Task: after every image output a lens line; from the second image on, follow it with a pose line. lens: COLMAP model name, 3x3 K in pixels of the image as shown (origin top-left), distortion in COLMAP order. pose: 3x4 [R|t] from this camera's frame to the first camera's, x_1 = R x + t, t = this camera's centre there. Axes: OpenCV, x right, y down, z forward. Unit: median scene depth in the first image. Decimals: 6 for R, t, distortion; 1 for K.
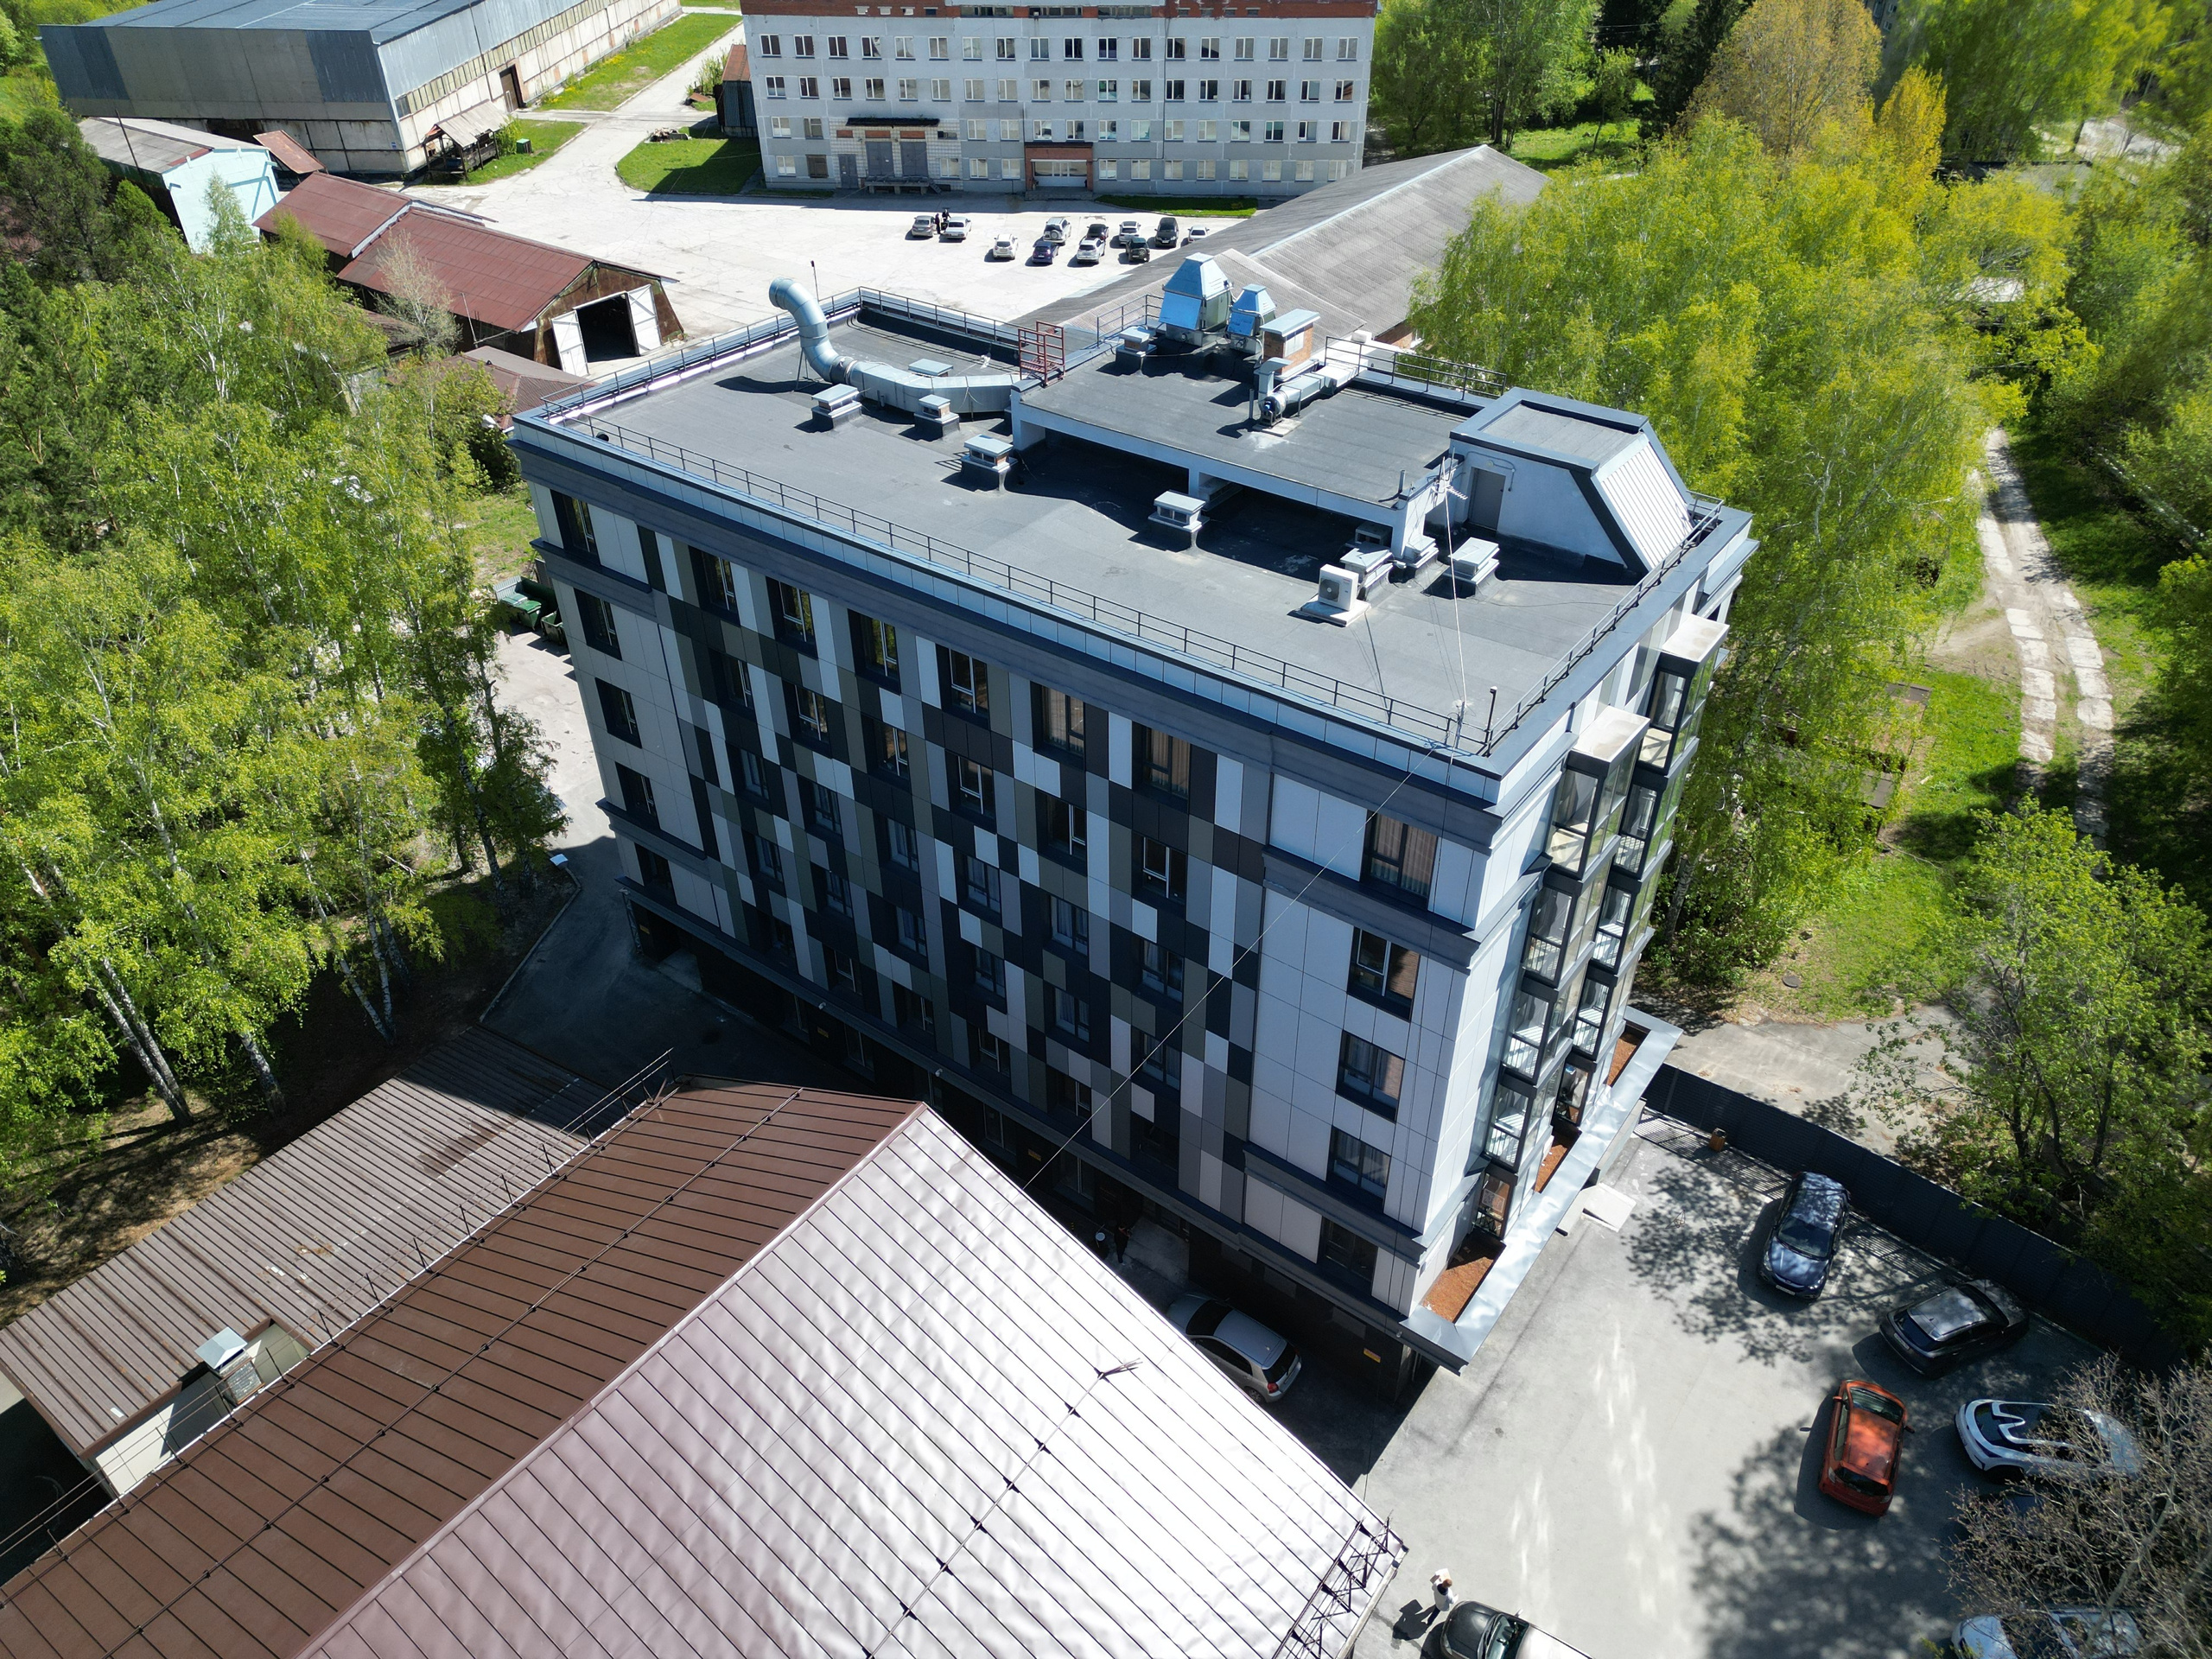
lens RADIAL K [[1543.5, 0, 1106.3], [0, 1543.5, 817.4], [0, 0, 1]] dist [0.060653, -0.047488]
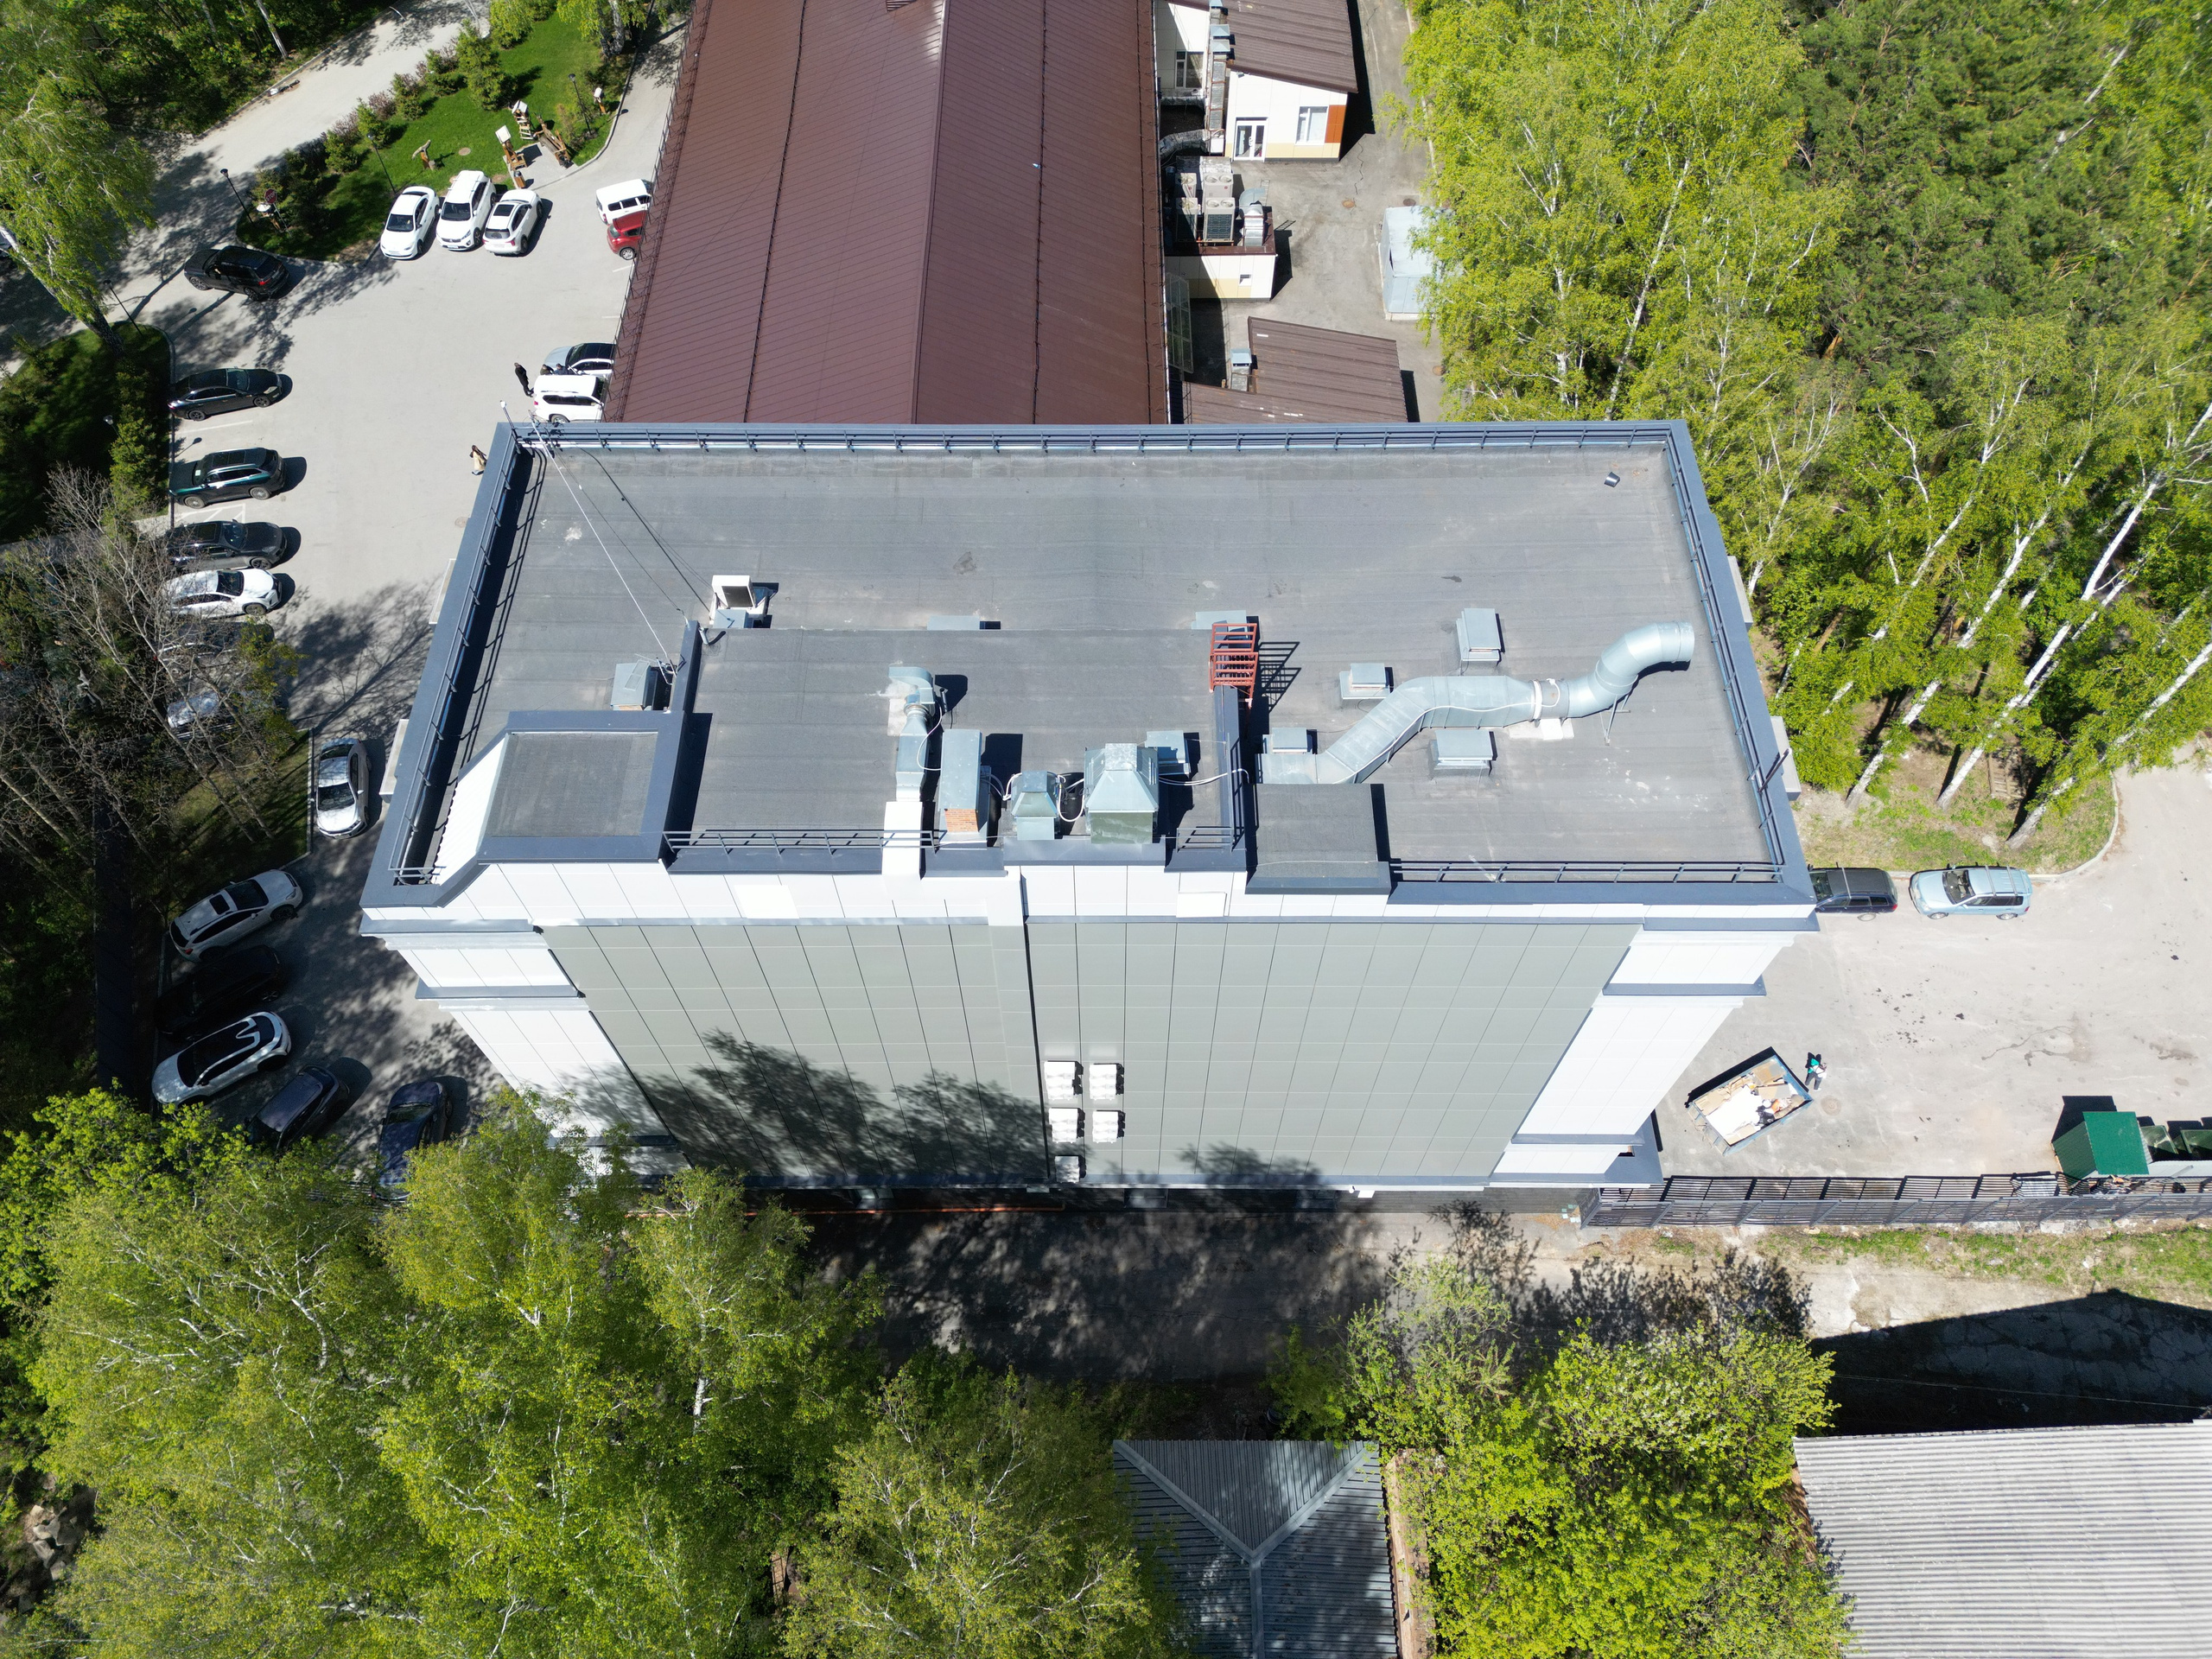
lens RADIAL K [[1543.5, 0, 1101.4], [0, 1543.5, 833.1], [0, 0, 1]] dist [0.060653, -0.047488]
pose [[-0.800608, 0.513276, -0.309152, 0.291081], [-0.347982, 0.021733, 0.937249, -0.977032], [0.487786, 0.857949, 0.161211, 0.891045]]
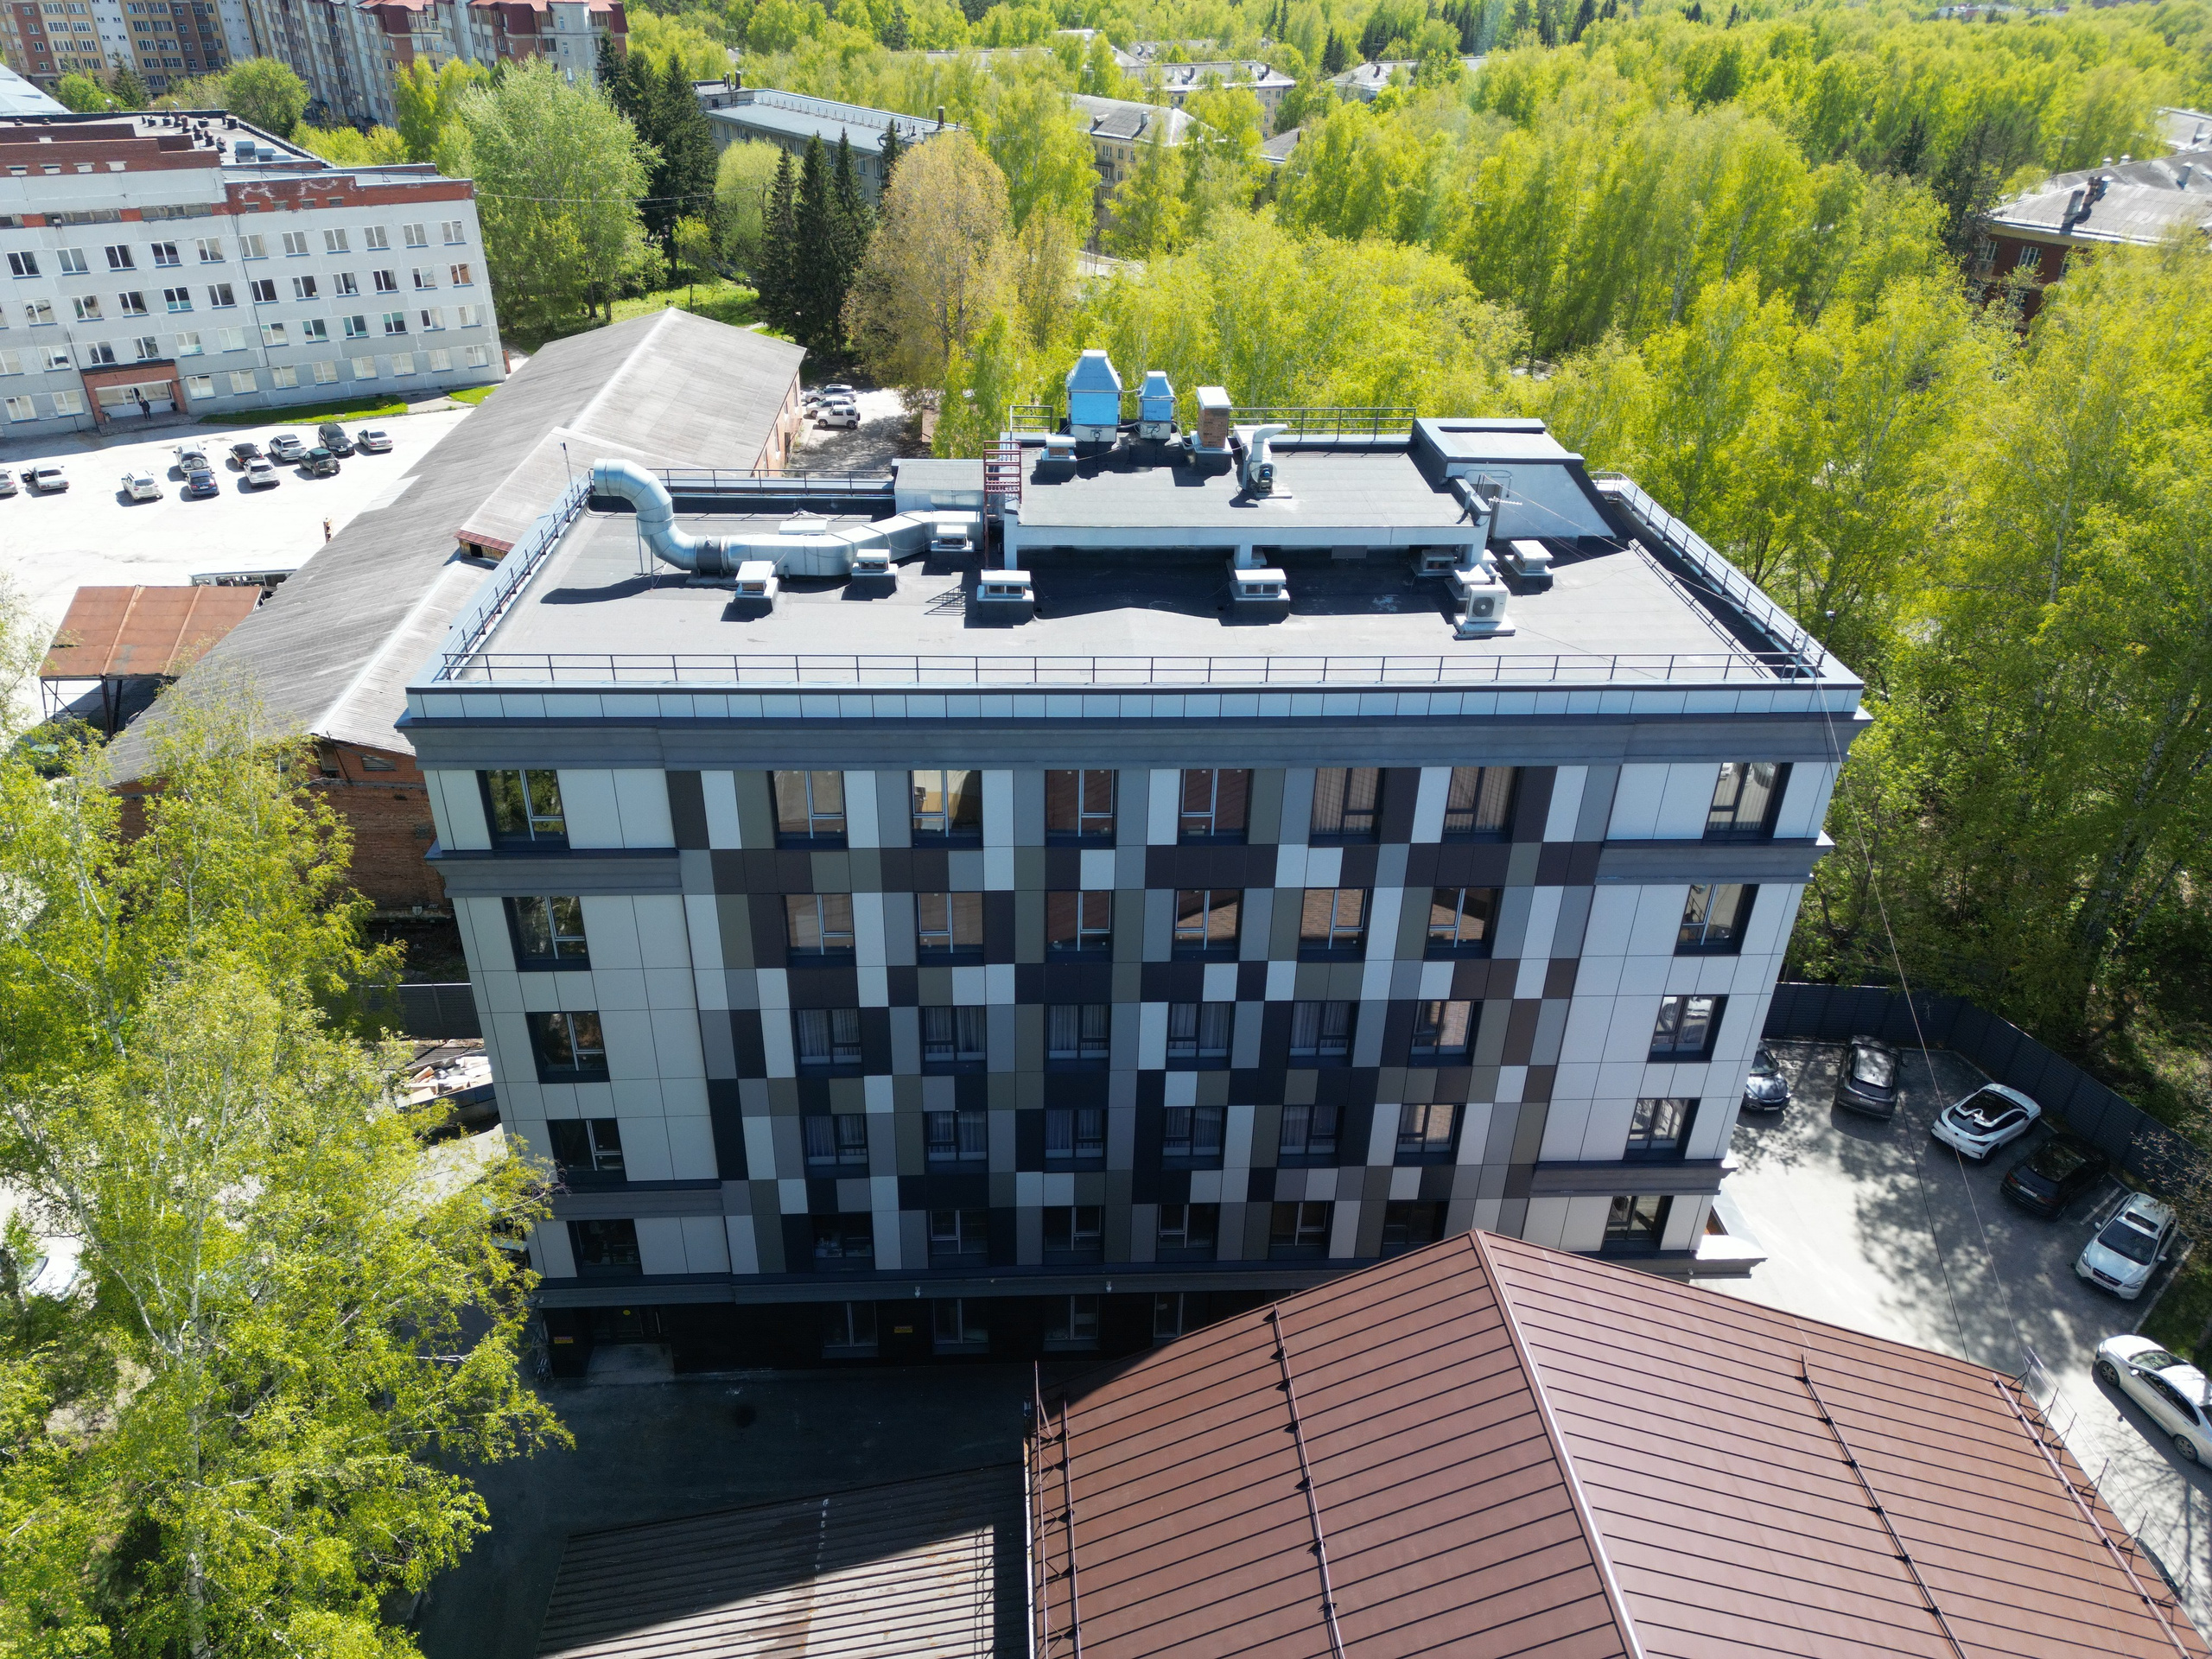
lens RADIAL K [[1543.5, 0, 1102.1], [0, 1543.5, 818.3], [0, 0, 1]] dist [0.060653, -0.047488]
pose [[0.767430, -0.296957, 0.568215, -0.557046], [0.355074, 0.934795, 0.008974, -0.093758], [-0.533829, 0.194872, 0.822831, 0.252793]]
